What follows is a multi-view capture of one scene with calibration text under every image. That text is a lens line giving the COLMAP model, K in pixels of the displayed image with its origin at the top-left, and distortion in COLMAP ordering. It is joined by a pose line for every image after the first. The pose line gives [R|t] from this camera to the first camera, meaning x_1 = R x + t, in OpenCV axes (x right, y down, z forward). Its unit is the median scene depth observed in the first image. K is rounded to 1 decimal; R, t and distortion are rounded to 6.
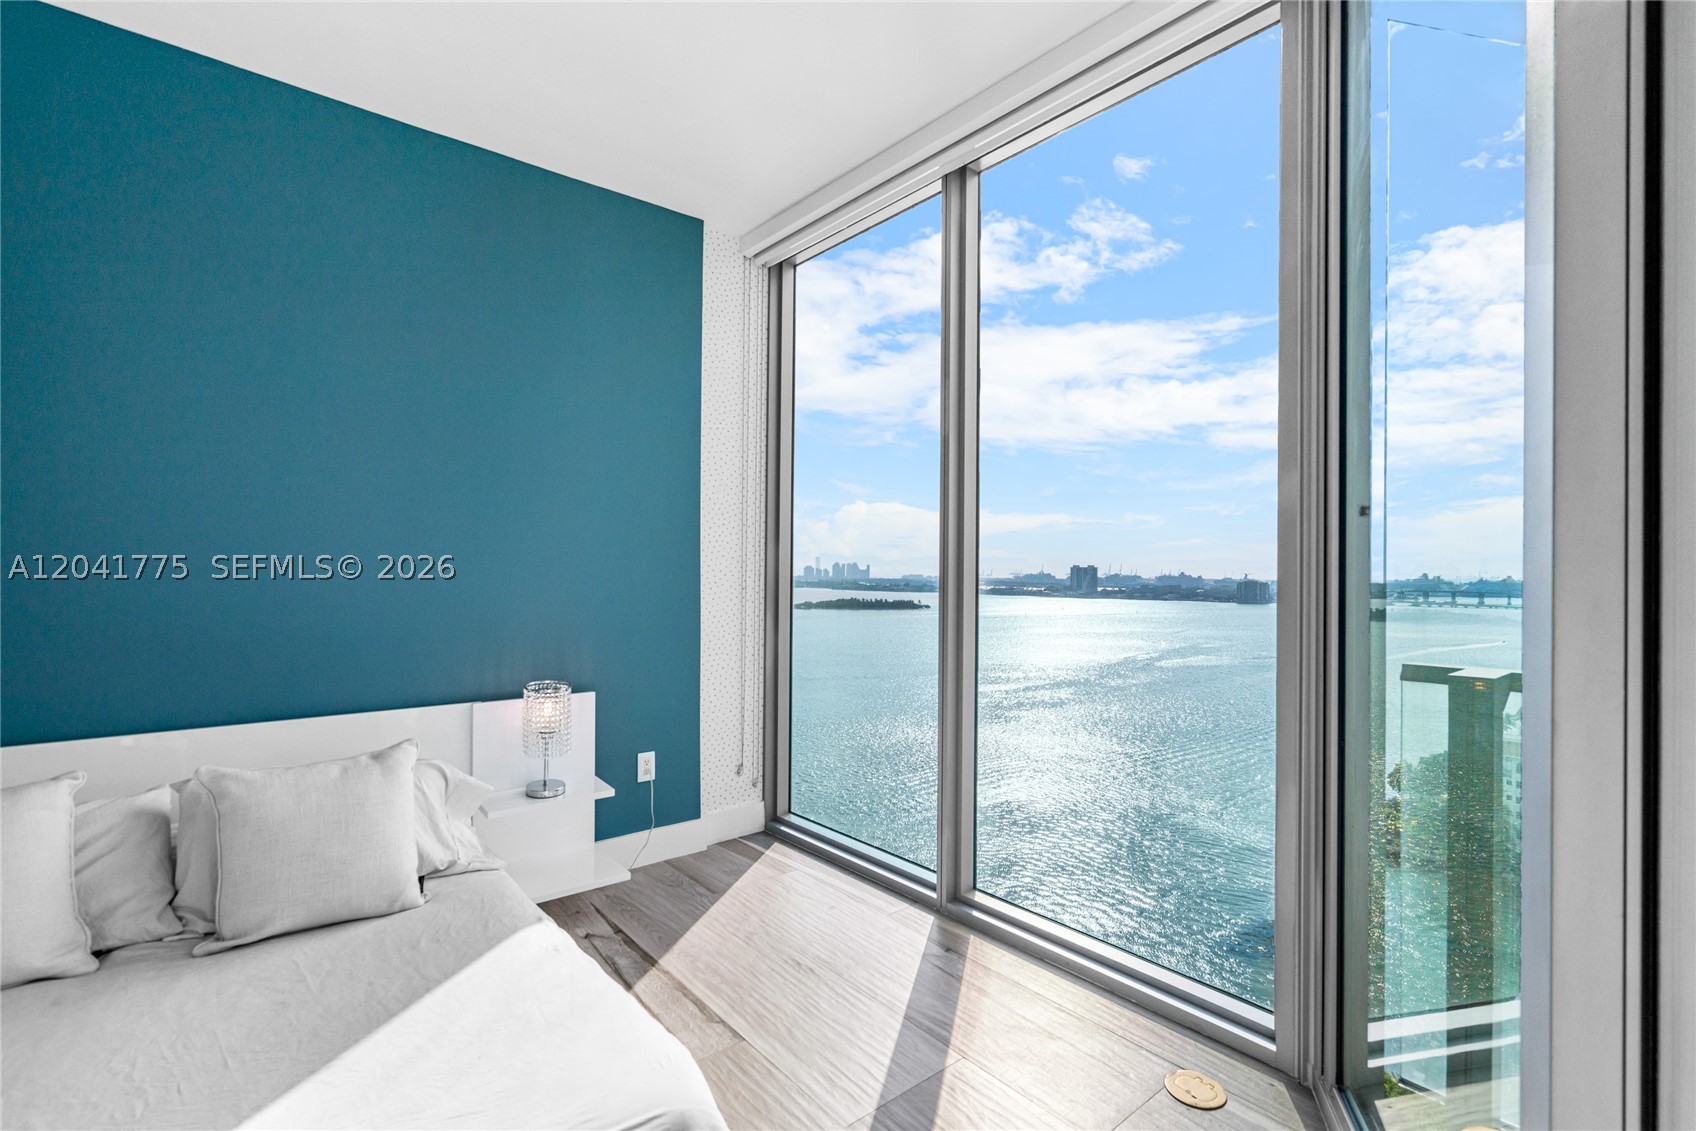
lens RADIAL K [[763.9, 0, 857.0], [0, 763.9, 562.2], [0, 0, 1]] dist [-0.006087, 0.002690]
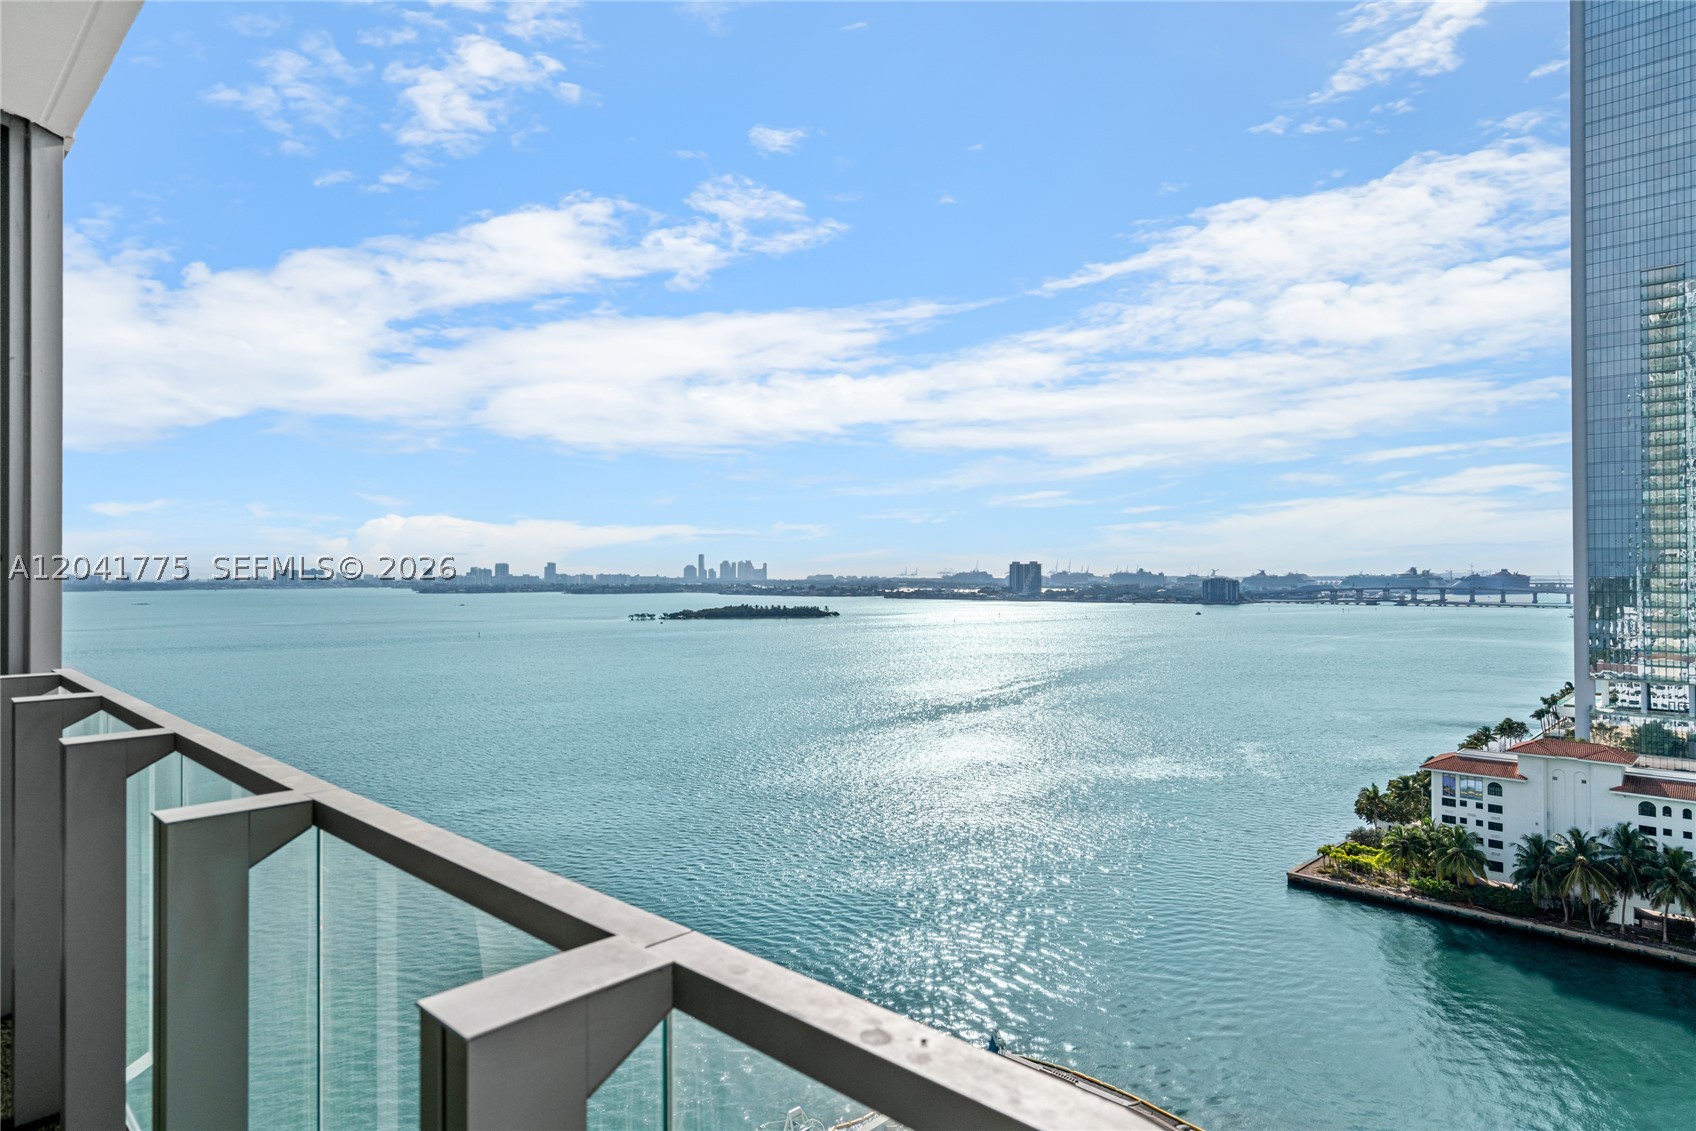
lens RADIAL K [[933.3, 0, 854.7], [0, 933.3, 559.2], [0, 0, 1]] dist [-0.000957, 0.000936]
pose [[0.997701, 0.000508, 0.067767, 0.356420], [-0.000629, 0.999998, 0.001767, -0.022440], [-0.067766, -0.001805, 0.997700, -0.100686]]
